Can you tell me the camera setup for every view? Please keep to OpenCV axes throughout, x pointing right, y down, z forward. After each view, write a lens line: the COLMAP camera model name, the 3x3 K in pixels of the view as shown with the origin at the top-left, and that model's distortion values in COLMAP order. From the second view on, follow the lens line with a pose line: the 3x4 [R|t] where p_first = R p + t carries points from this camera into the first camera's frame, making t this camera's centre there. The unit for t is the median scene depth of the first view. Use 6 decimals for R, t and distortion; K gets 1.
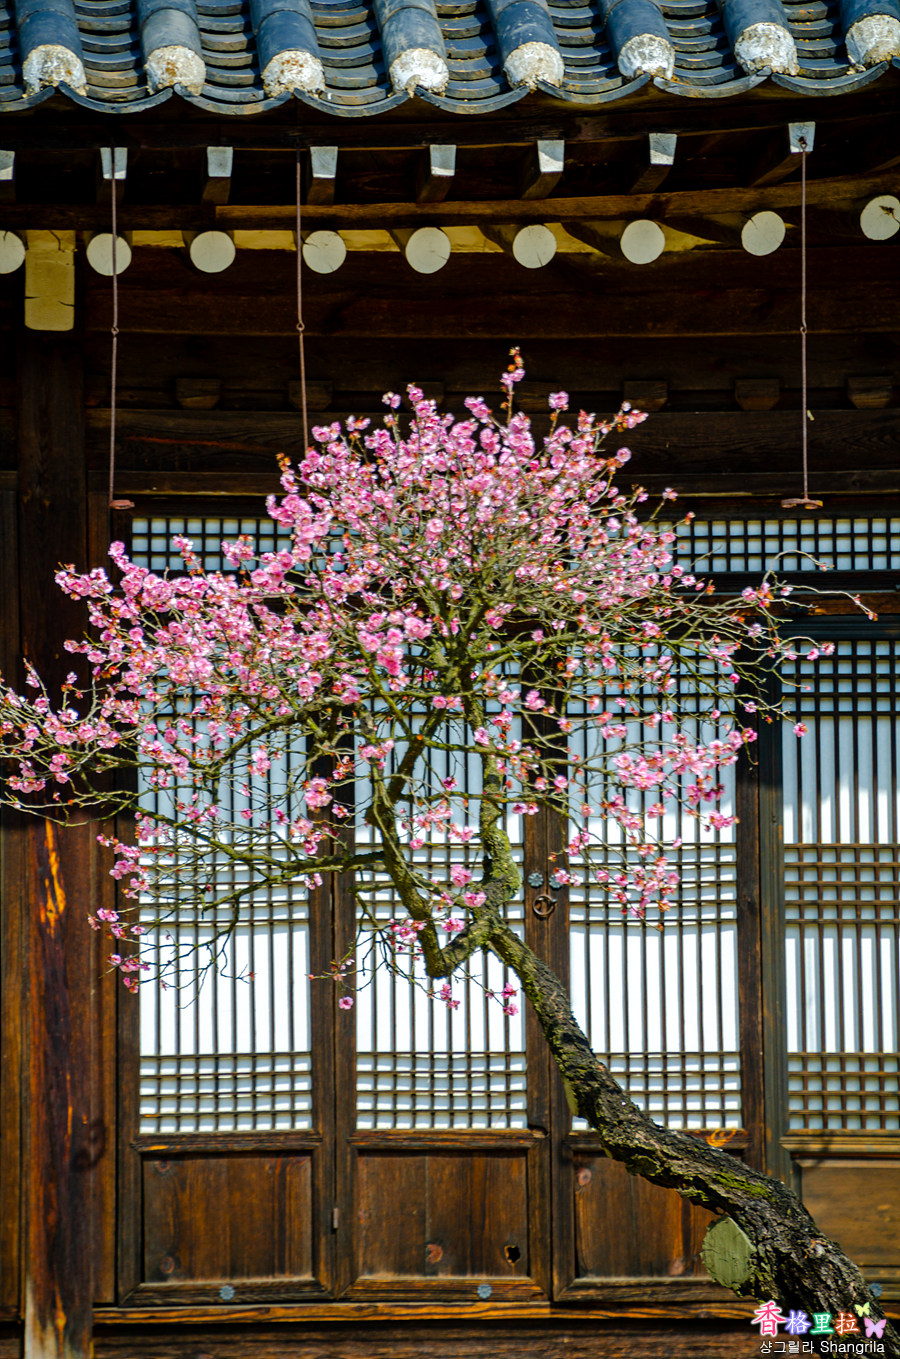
lens RADIAL K [[9199.2, 0, 471.6], [0, 9199.2, 711.4], [0, 0, 1]] dist [3.399010, 0.000000]
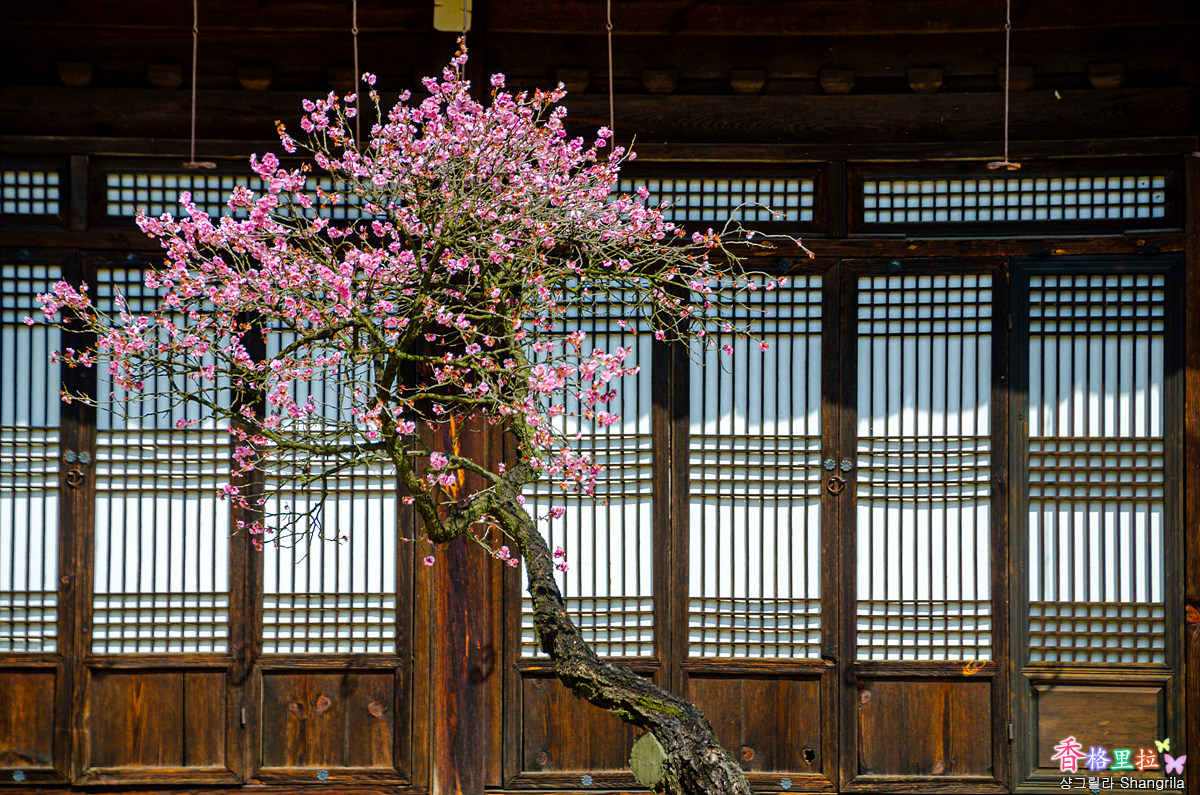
lens RADIAL K [[6935.9, 0, 621.0], [0, 6935.9, 453.5], [0, 0, 1]] dist [2.659058, 0.000000]
pose [[0.991263, 0.007309, -0.131695, 0.104861], [-0.005016, 0.999830, 0.017740, -0.000074], [0.131803, -0.016924, 0.991131, 0.046186]]
